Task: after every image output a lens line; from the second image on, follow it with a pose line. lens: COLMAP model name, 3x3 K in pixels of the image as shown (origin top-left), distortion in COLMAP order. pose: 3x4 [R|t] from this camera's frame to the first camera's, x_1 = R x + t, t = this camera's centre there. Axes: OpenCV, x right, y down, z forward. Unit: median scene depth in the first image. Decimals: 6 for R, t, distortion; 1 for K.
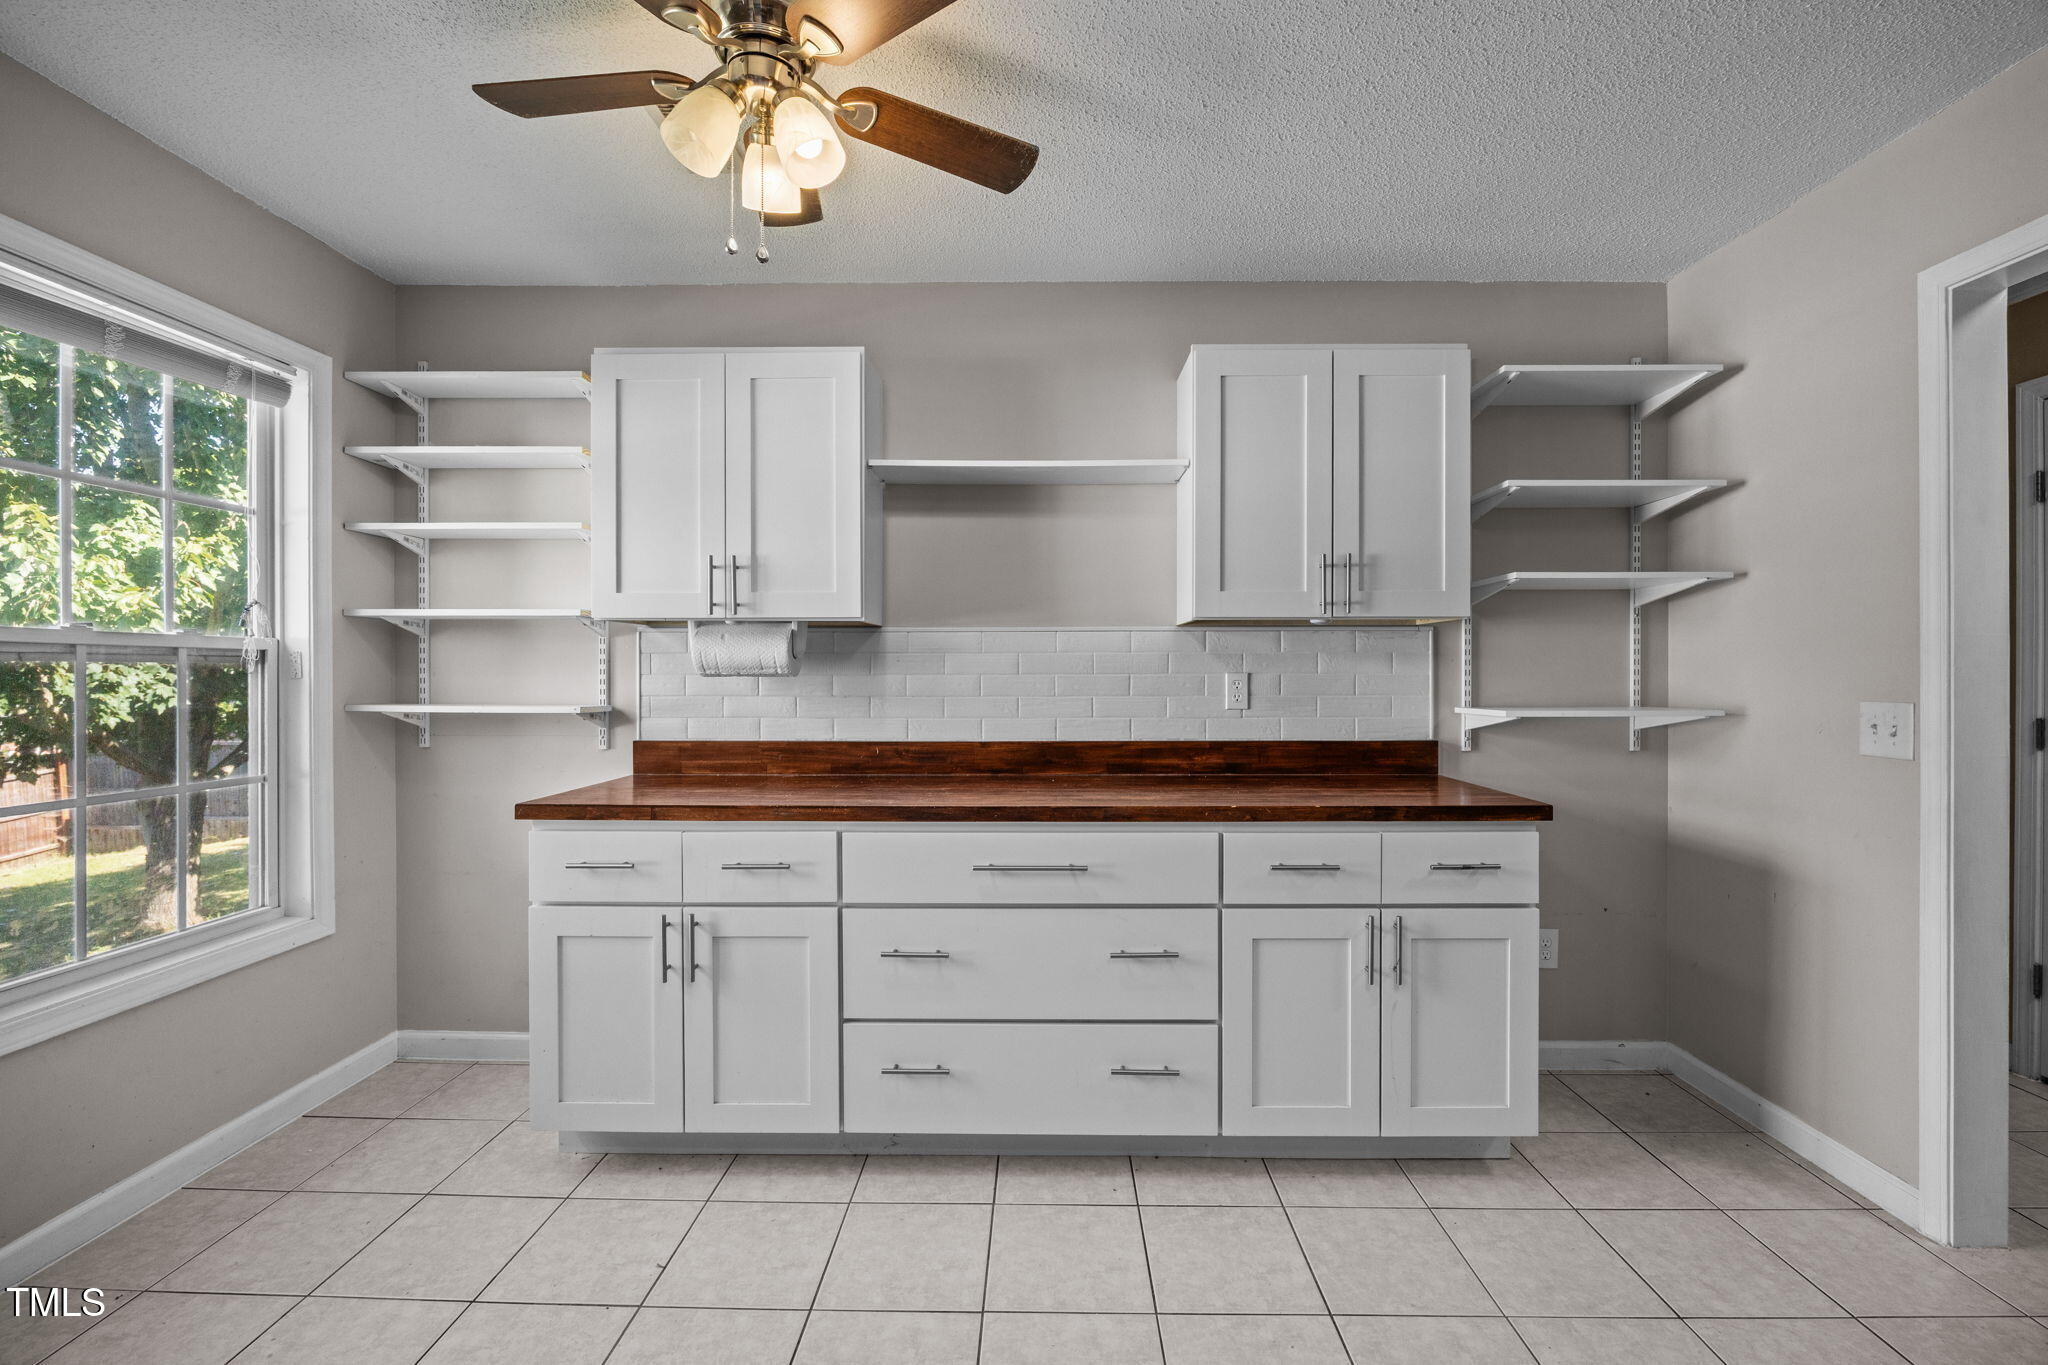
lens RADIAL K [[787.2, 0, 1026.5], [0, 787.2, 668.1], [0, 0, 1]] dist [-0.001927, -0.000036]
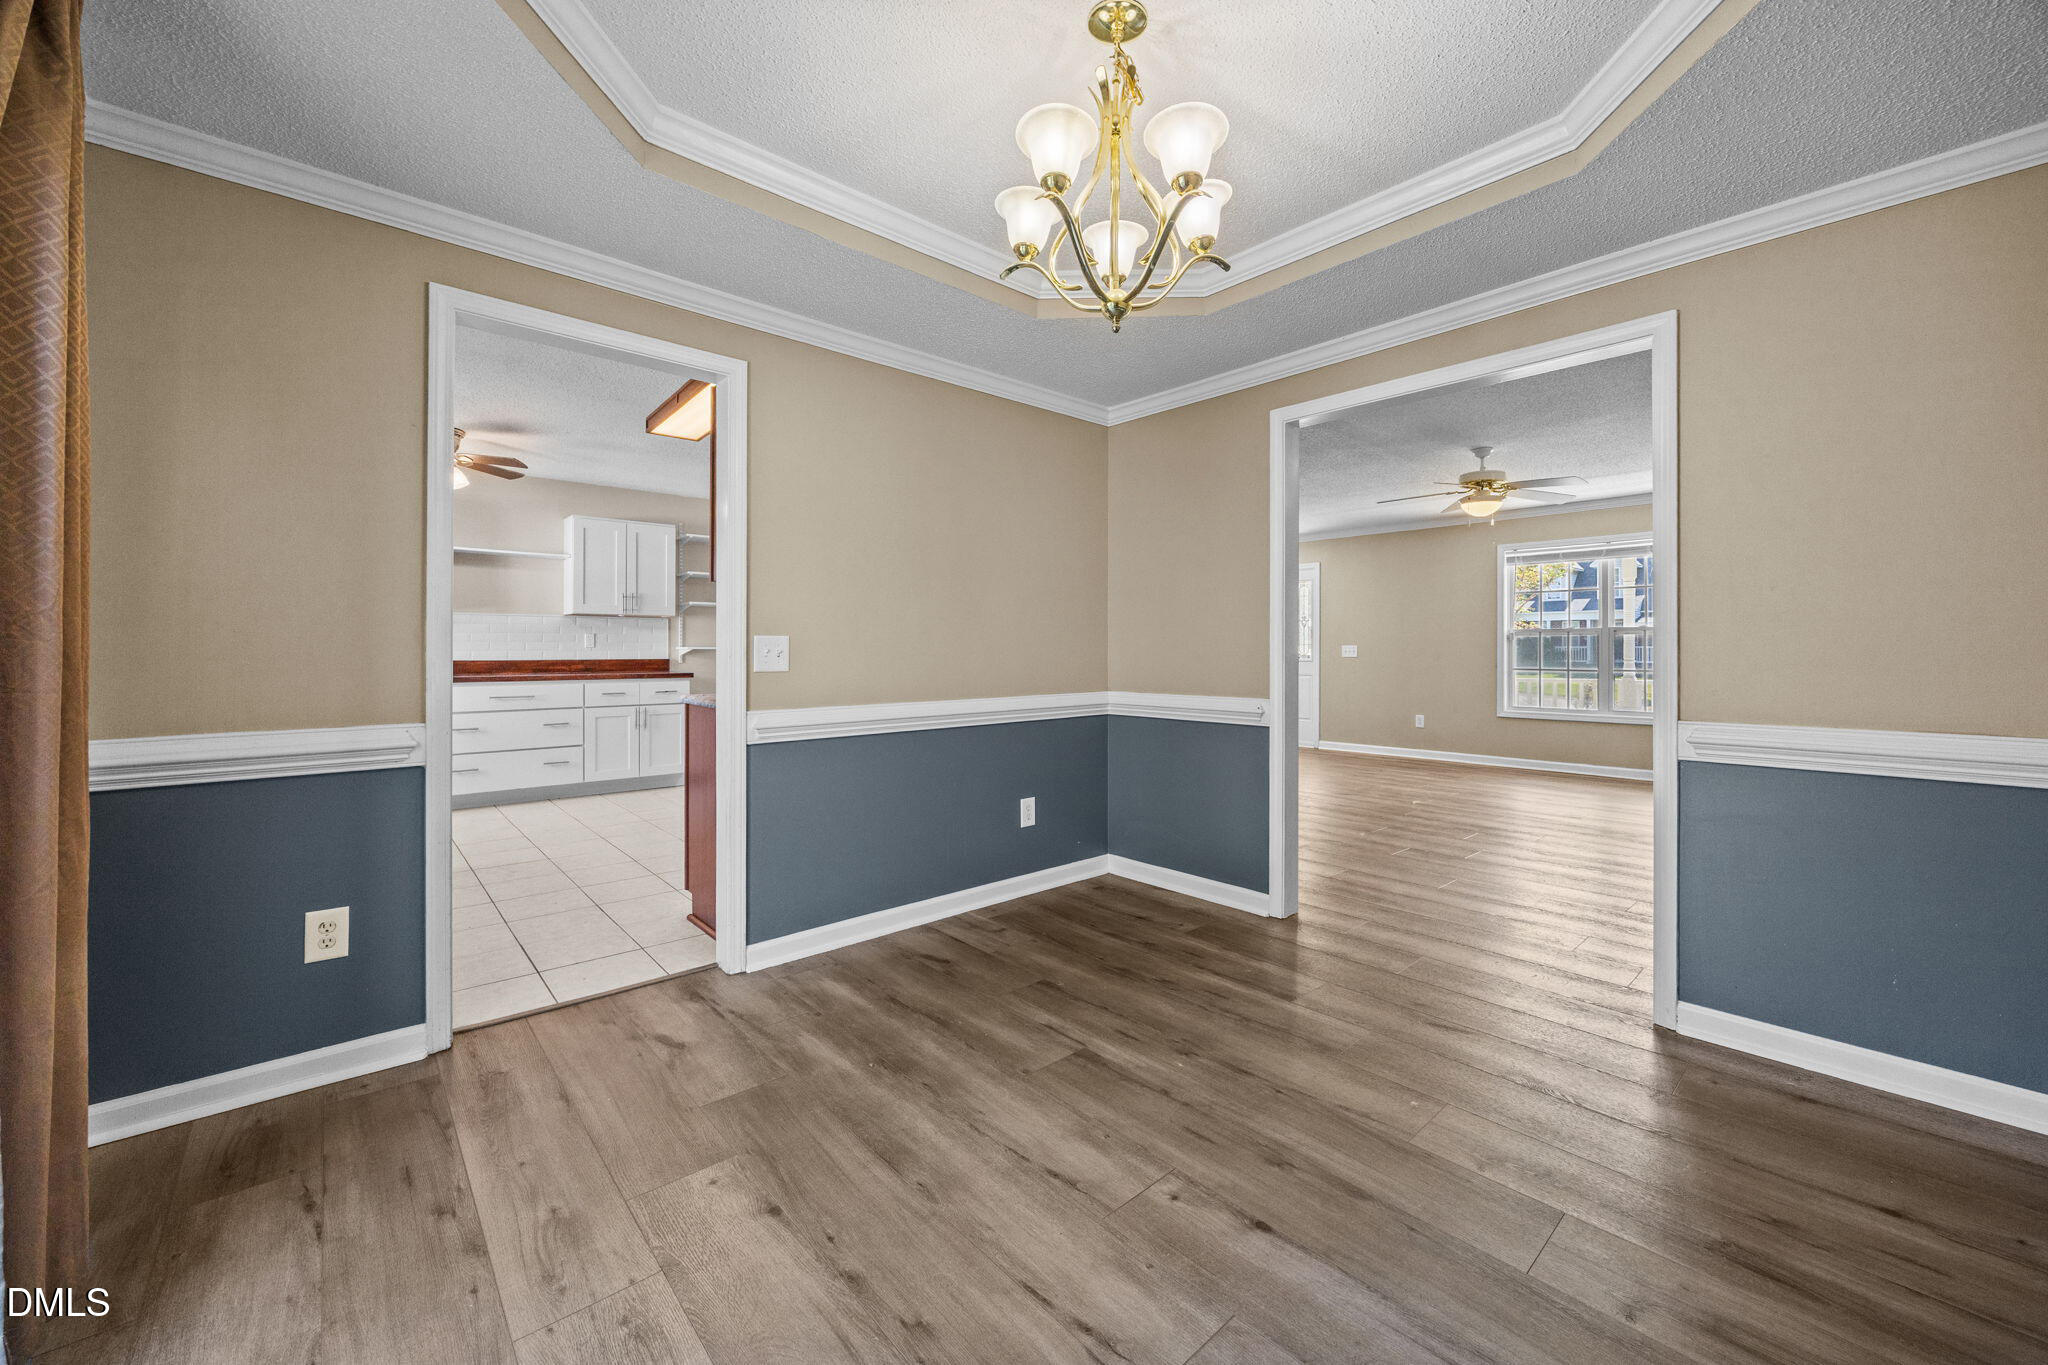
lens RADIAL K [[787.2, 0, 1026.5], [0, 787.2, 668.1], [0, 0, 1]] dist [-0.001927, -0.000036]
pose [[0.734452, -0.013110, 0.678534, -0.492037], [-0.001480, 0.999780, 0.020919, 0.069054], [-0.678659, -0.016368, 0.734271, -2.104304]]
